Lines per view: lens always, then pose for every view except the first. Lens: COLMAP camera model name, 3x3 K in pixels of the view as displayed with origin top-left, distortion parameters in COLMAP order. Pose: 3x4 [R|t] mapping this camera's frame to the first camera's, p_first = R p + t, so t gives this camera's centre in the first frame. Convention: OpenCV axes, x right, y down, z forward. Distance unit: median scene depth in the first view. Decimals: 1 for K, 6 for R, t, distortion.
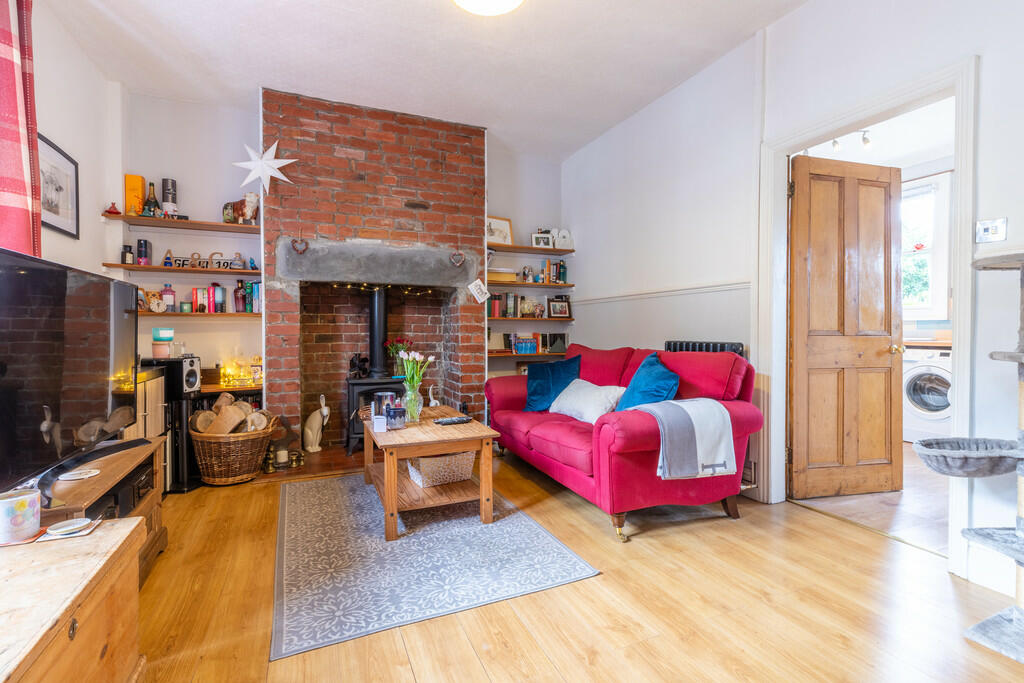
lens RADIAL K [[481.1, 0, 516.3], [0, 481.1, 344.3], [0, 0, 1]] dist [0.001647, 0.000073]
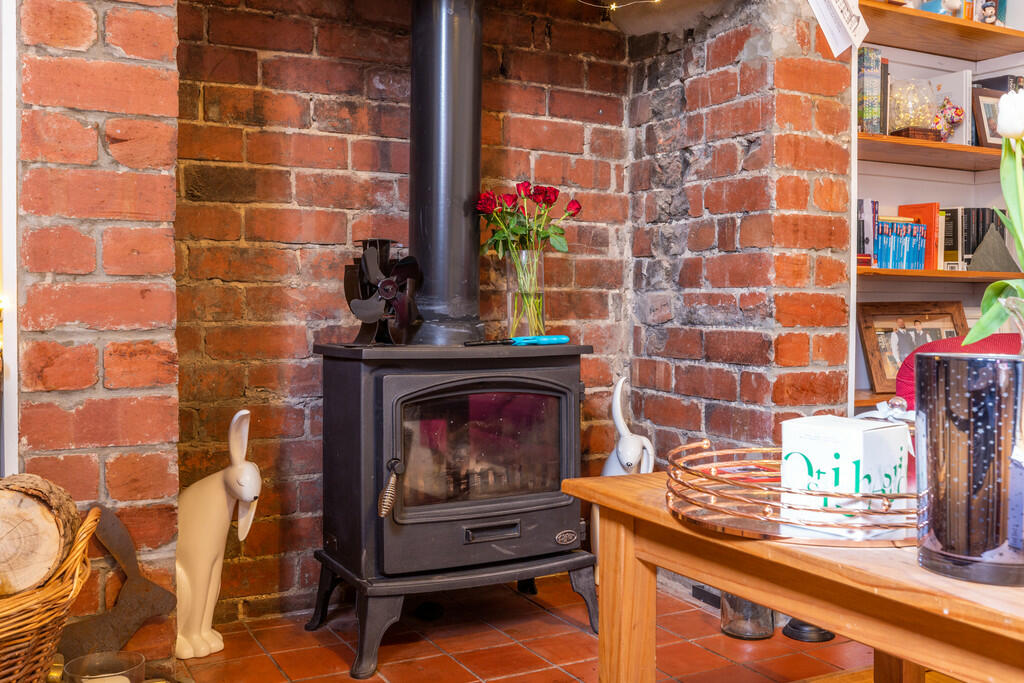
lens RADIAL K [[1047.7, 0, 510.0], [0, 1047.7, 334.8], [0, 0, 1]] dist [0.023283, 0.000000]
pose [[0.997204, 0.003744, 0.074636, -0.294517], [-0.003915, 0.999990, 0.002152, 0.063427], [-0.074627, -0.002438, 0.997208, 0.460278]]
